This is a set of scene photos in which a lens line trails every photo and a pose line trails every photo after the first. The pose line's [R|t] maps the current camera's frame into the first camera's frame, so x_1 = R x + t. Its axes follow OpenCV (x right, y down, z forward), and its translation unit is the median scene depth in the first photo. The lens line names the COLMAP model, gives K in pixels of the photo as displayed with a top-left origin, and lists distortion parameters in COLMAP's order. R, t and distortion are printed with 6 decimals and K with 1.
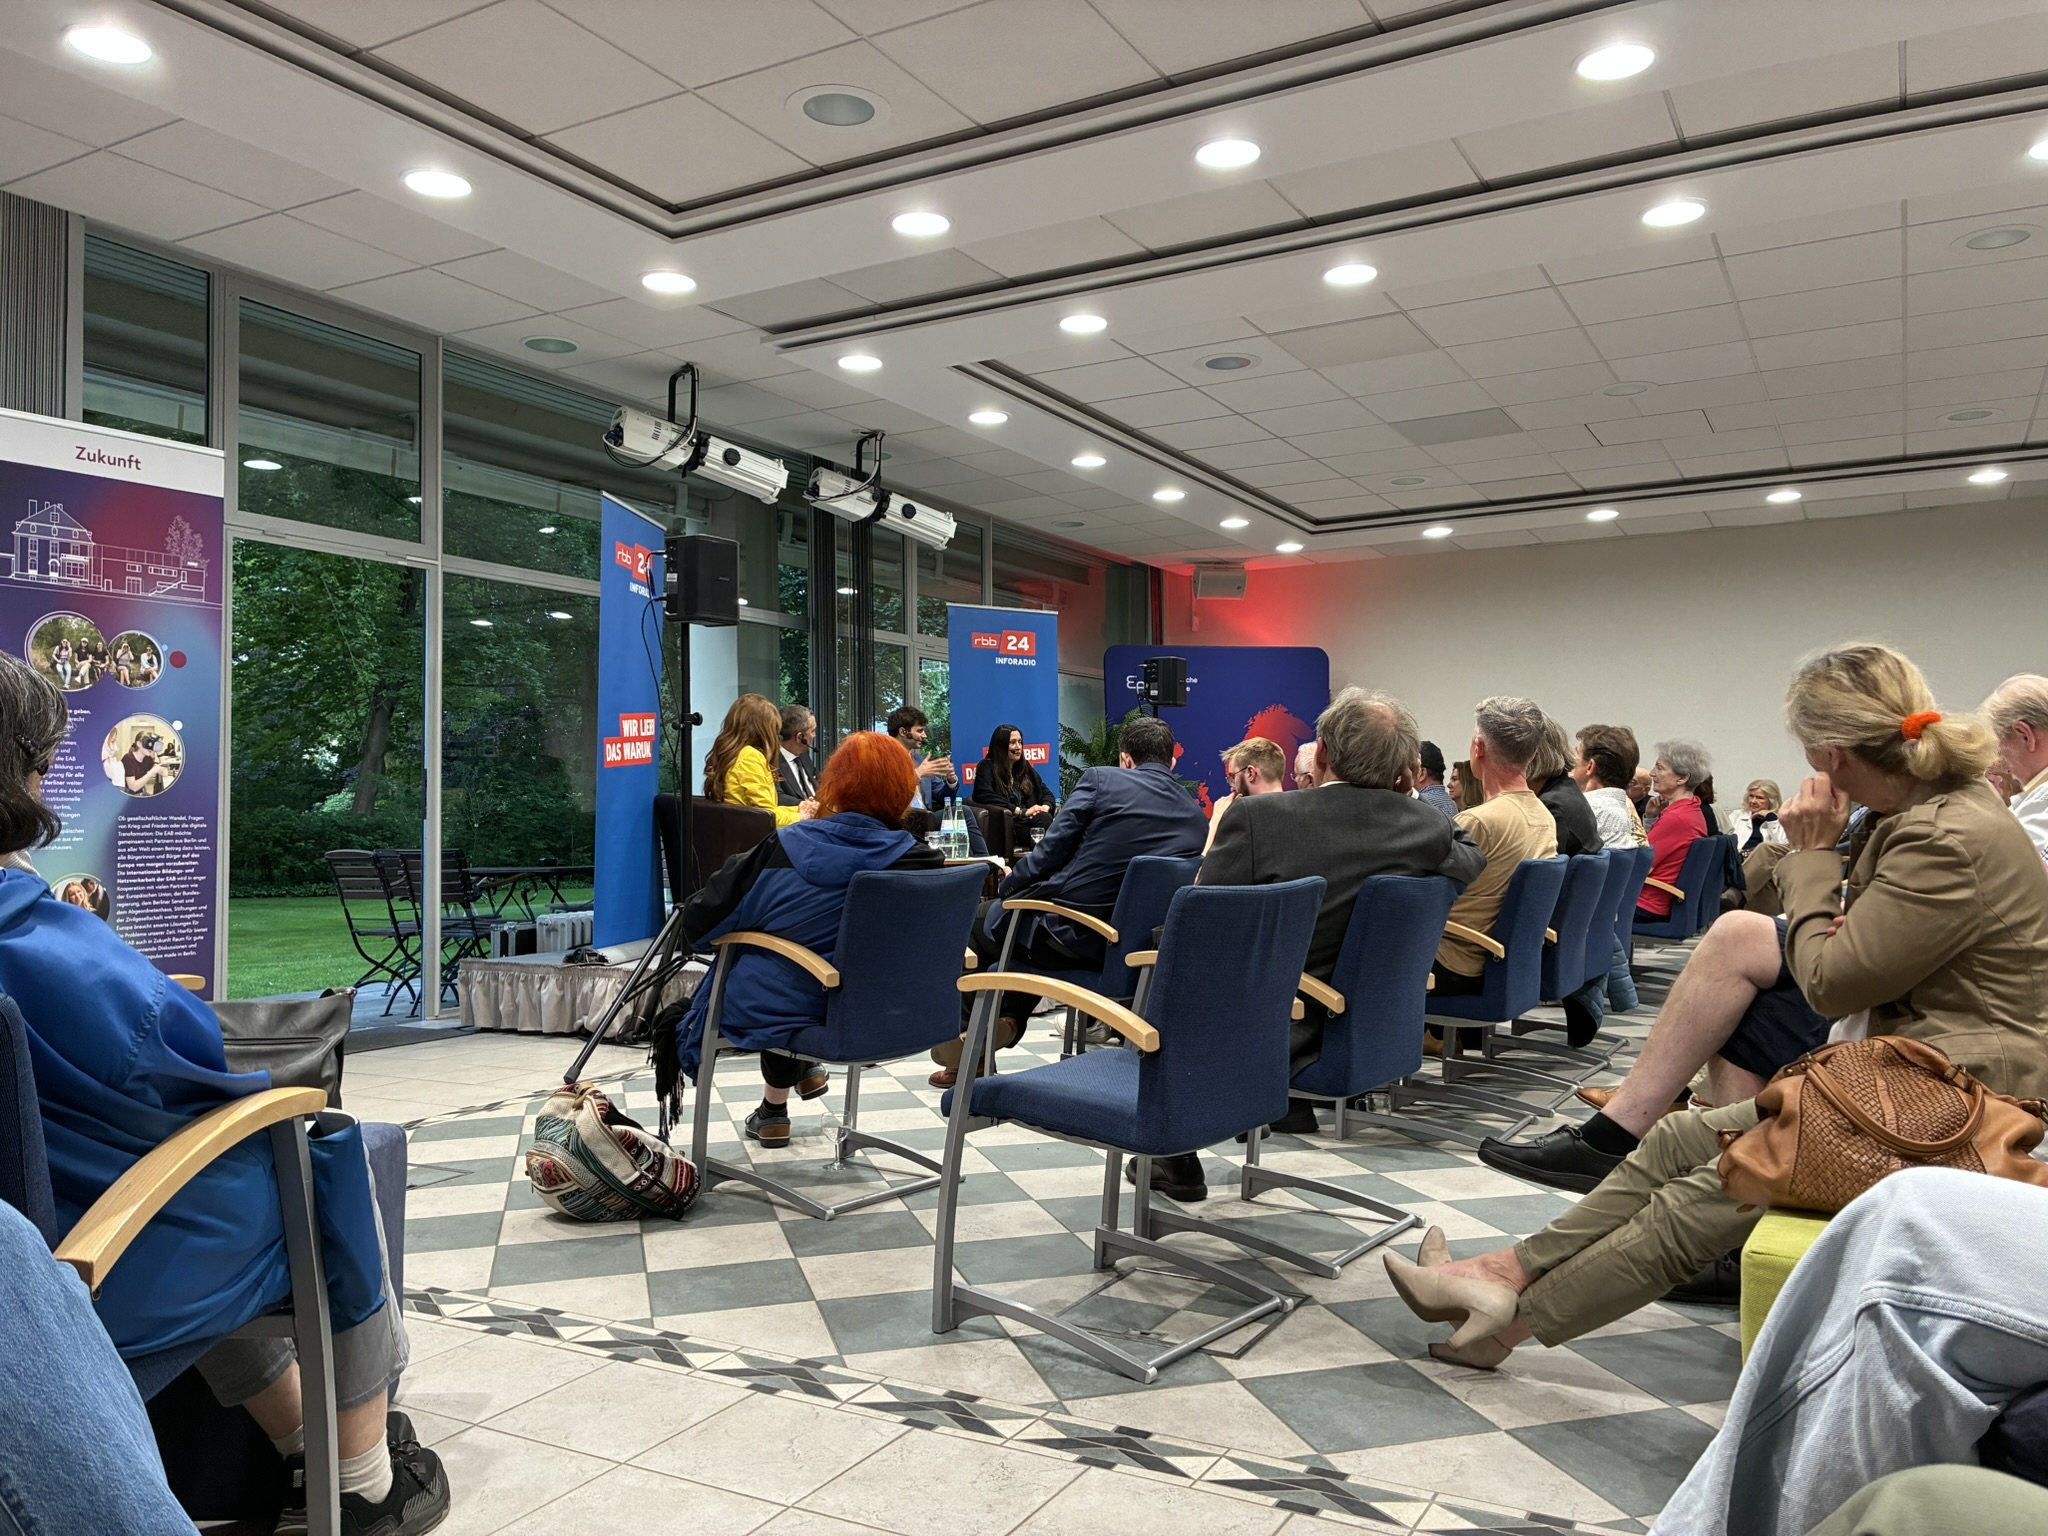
lens RADIAL K [[1553.6, 0, 1034.2], [0, 1553.6, 767.7], [0, 0, 1]] dist [0.056262, -0.077389]
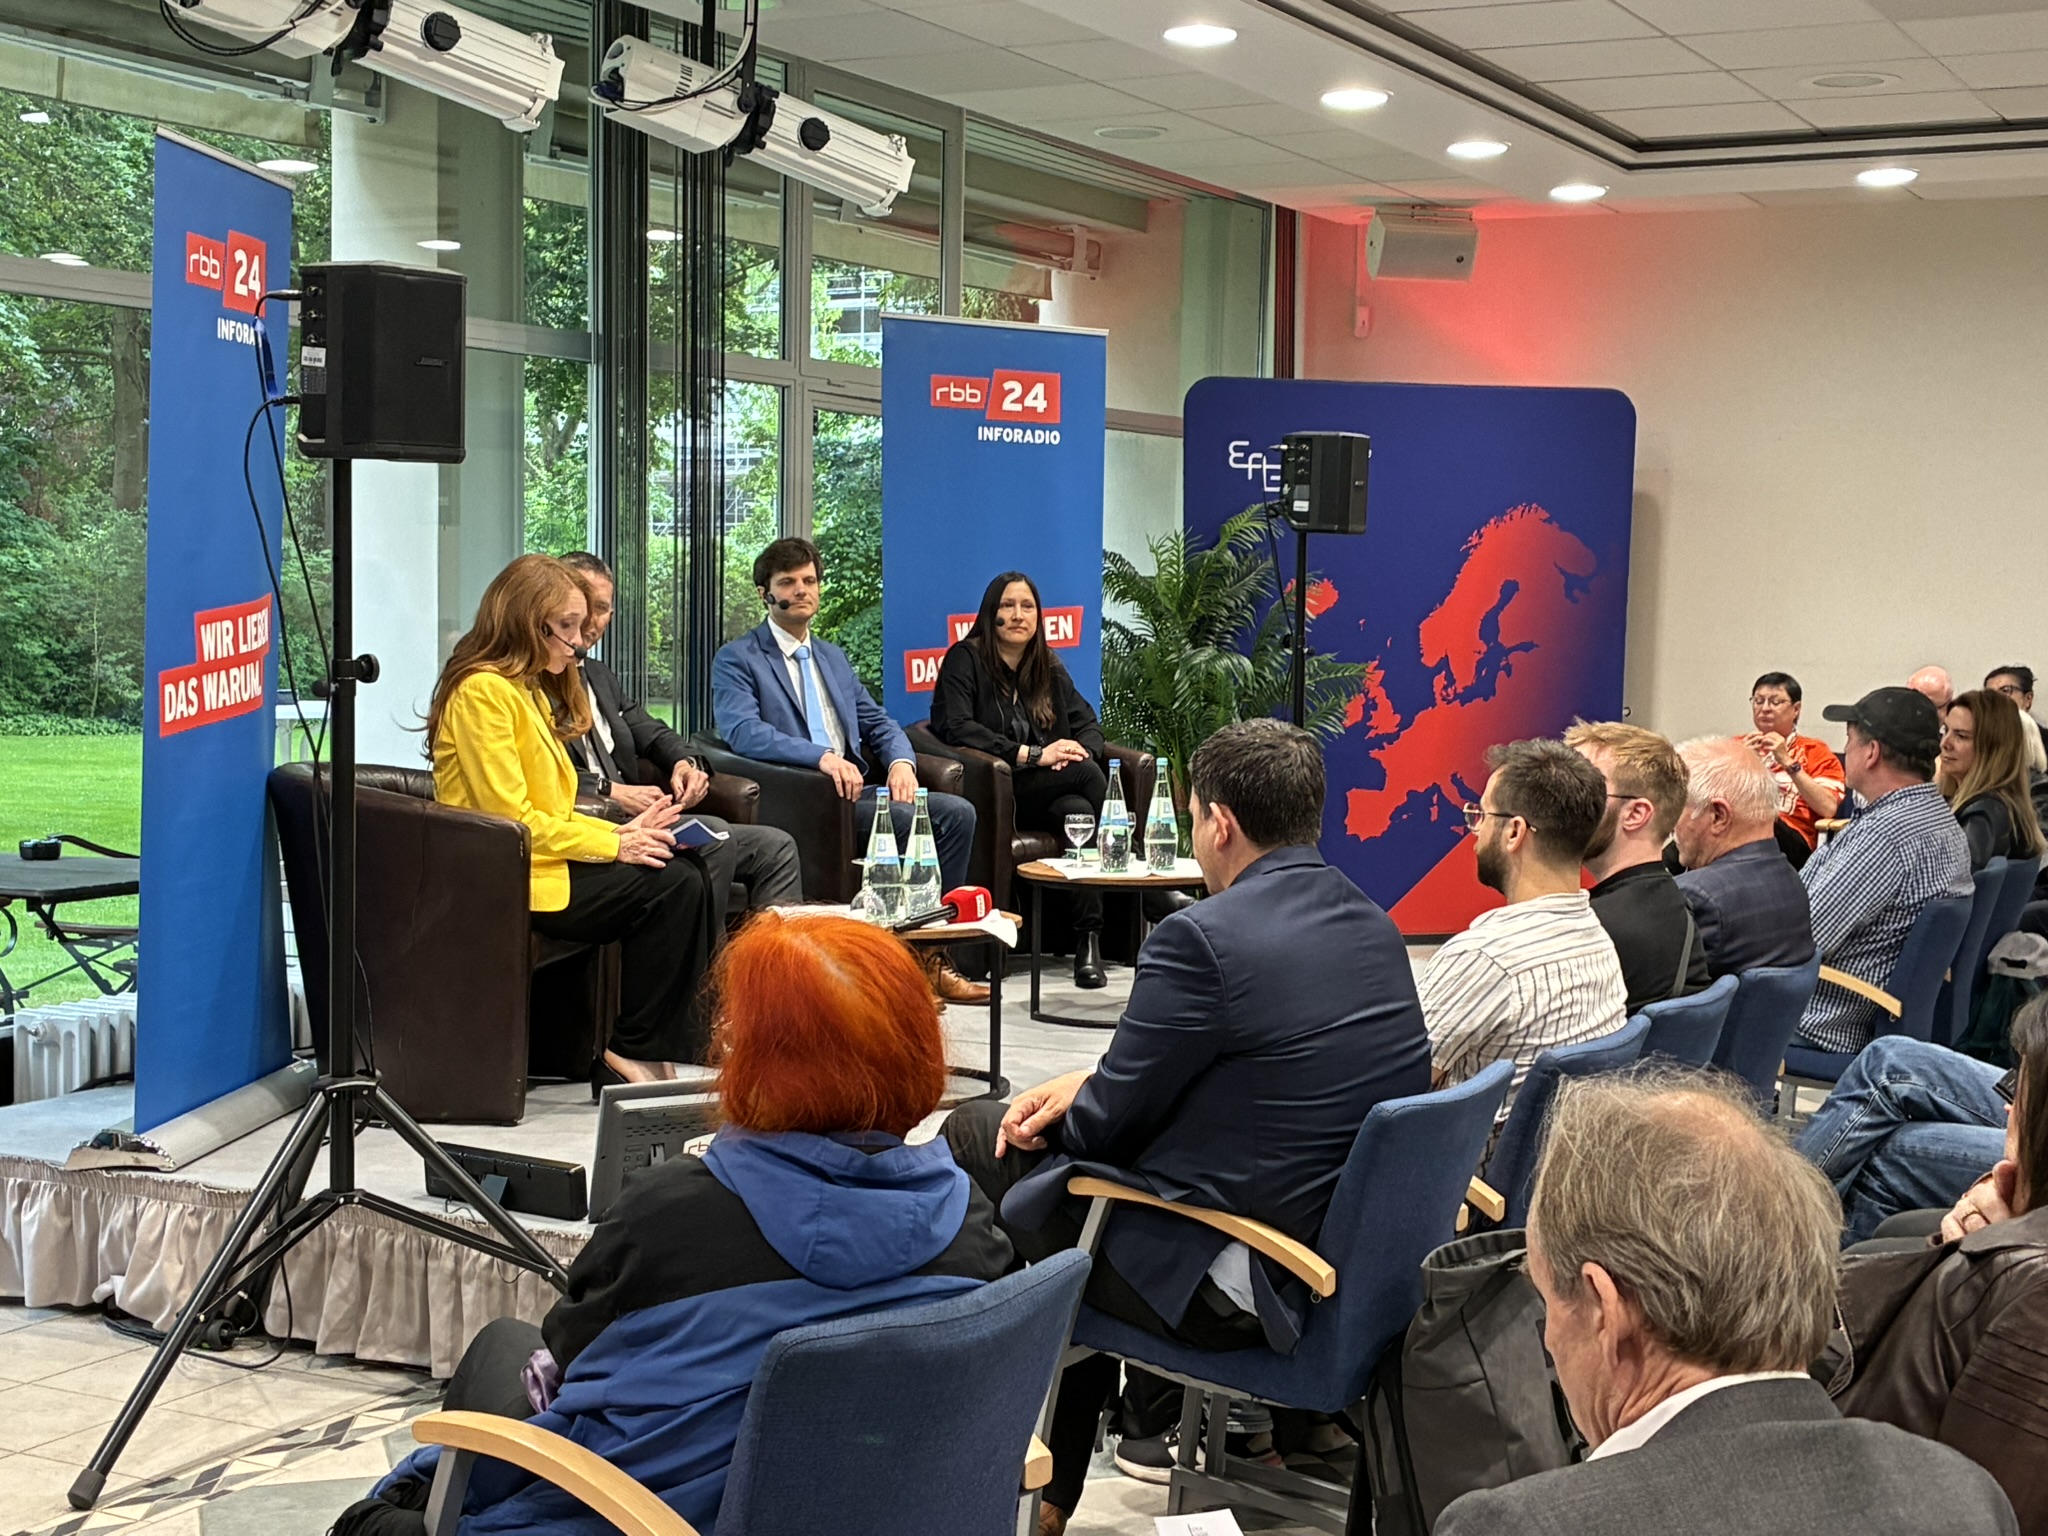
lens RADIAL K [[2871.8, 0, 1030.9], [0, 2871.8, 758.9], [0, 0, 1]] dist [0.174563, -0.699275]
pose [[0.999342, 0.027104, 0.024098, -0.040144], [-0.029318, 0.994865, 0.096871, -0.081881], [-0.021349, -0.097514, 0.995005, 0.146687]]
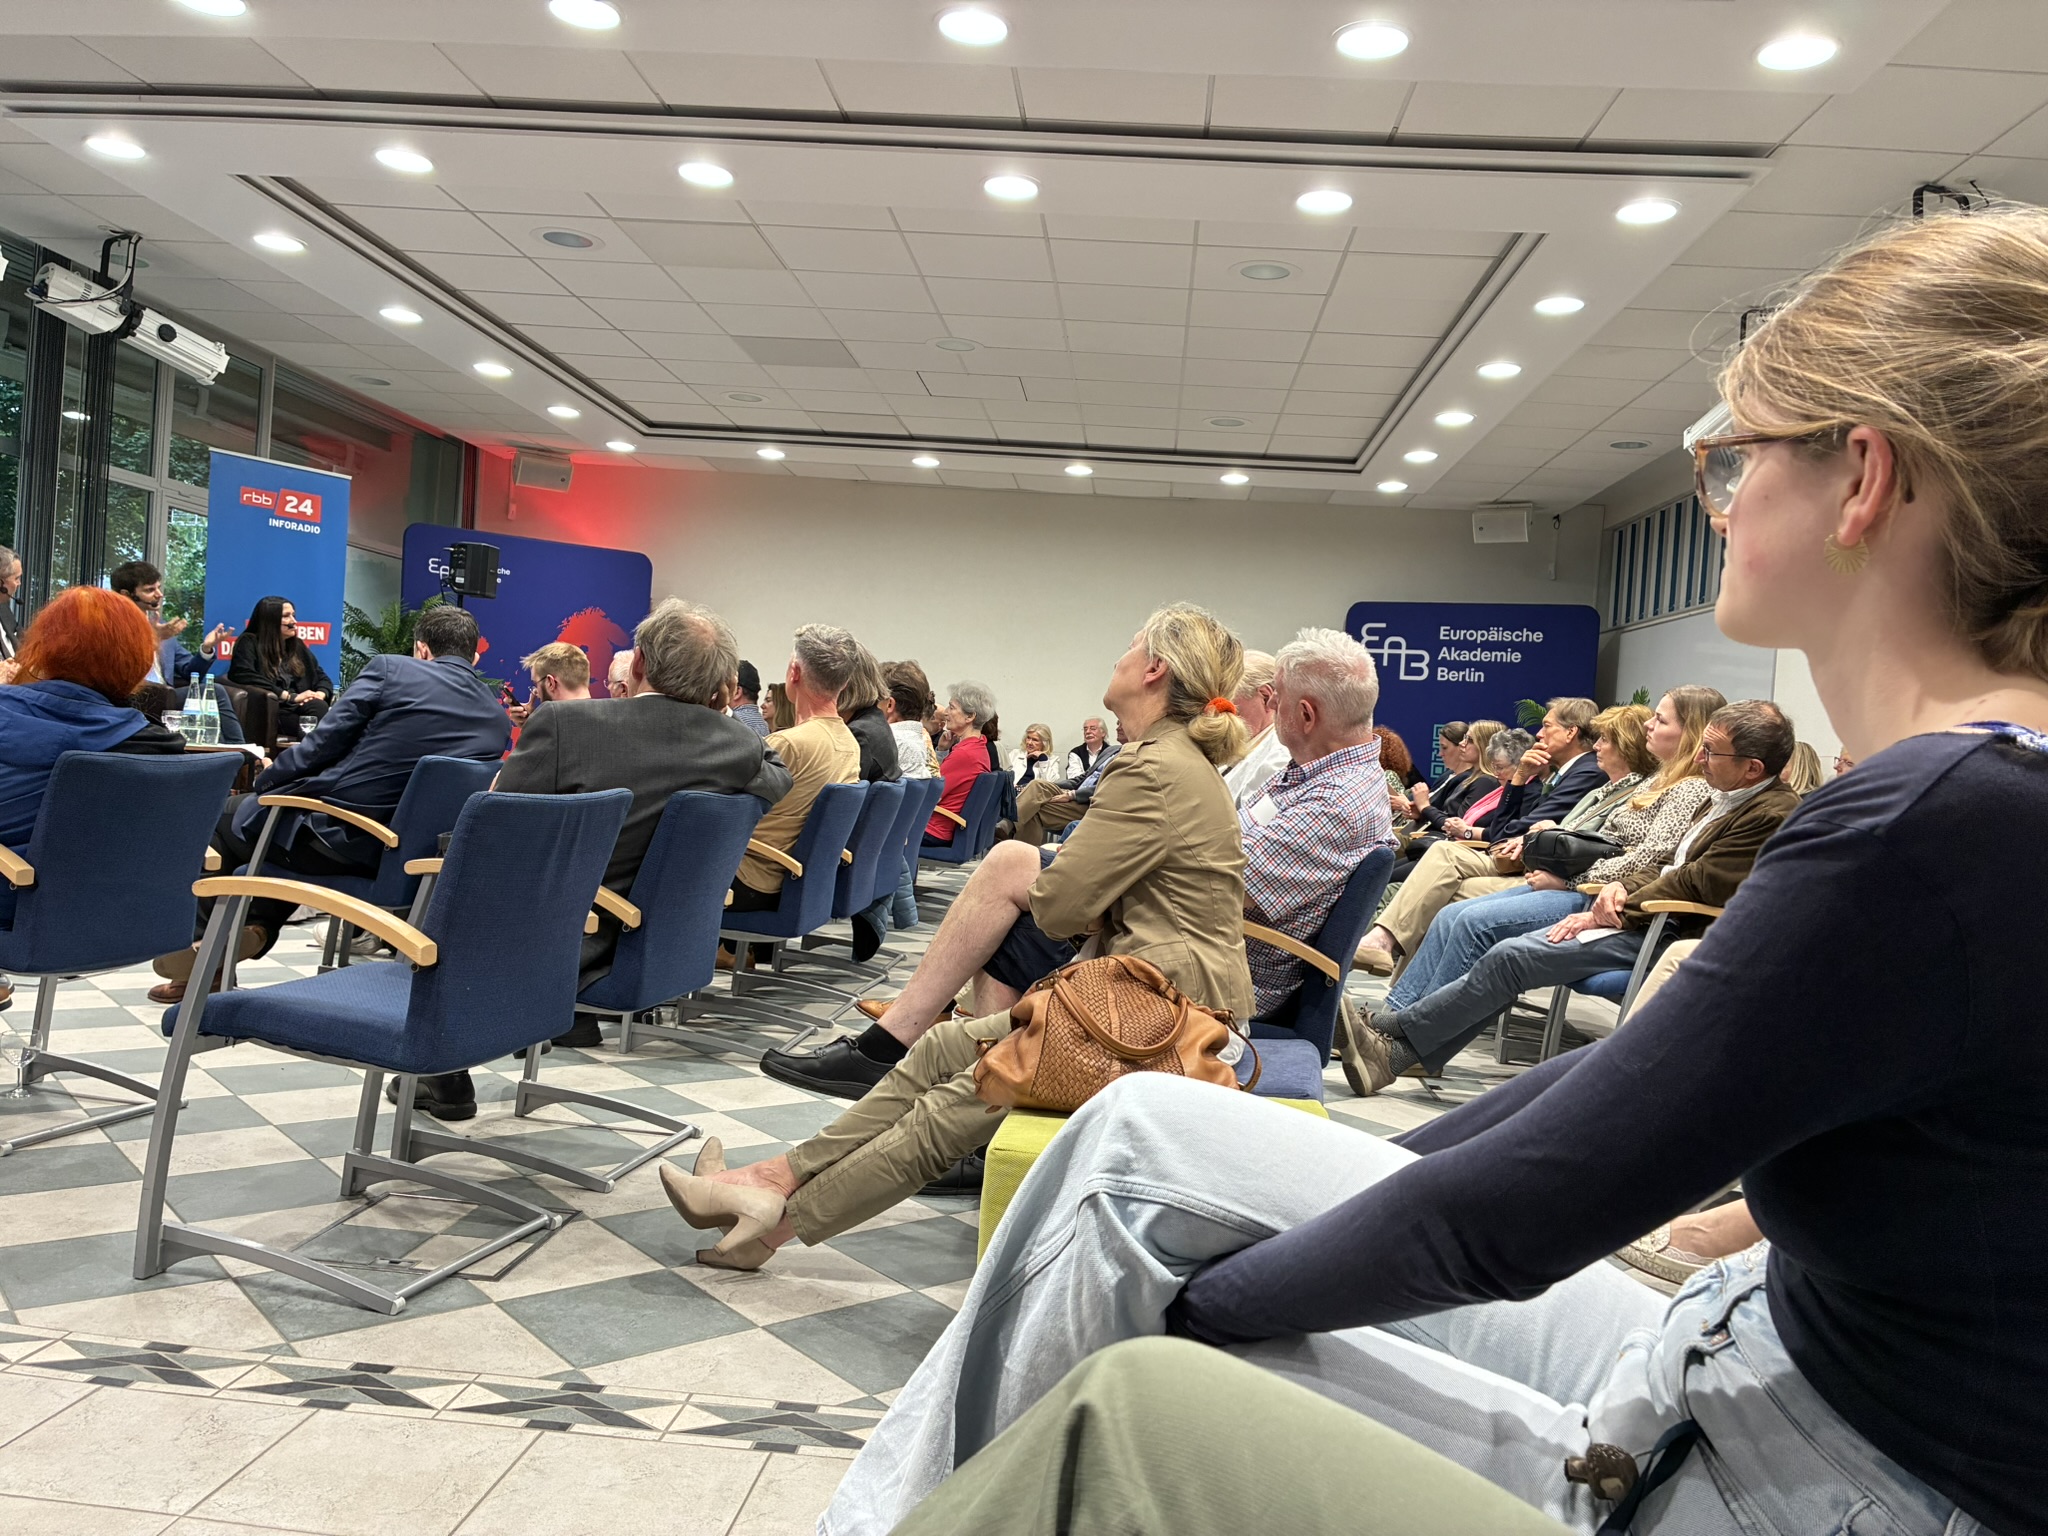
lens RADIAL K [[1553.5, 0, 1041.4], [0, 1553.5, 760.5], [0, 0, 1]] dist [0.058089, -0.072427]
pose [[0.902286, 0.065946, 0.426065, -0.000051], [-0.087362, 0.995697, 0.030895, -0.000413], [-0.422194, -0.065098, 0.904165, 0.005972]]
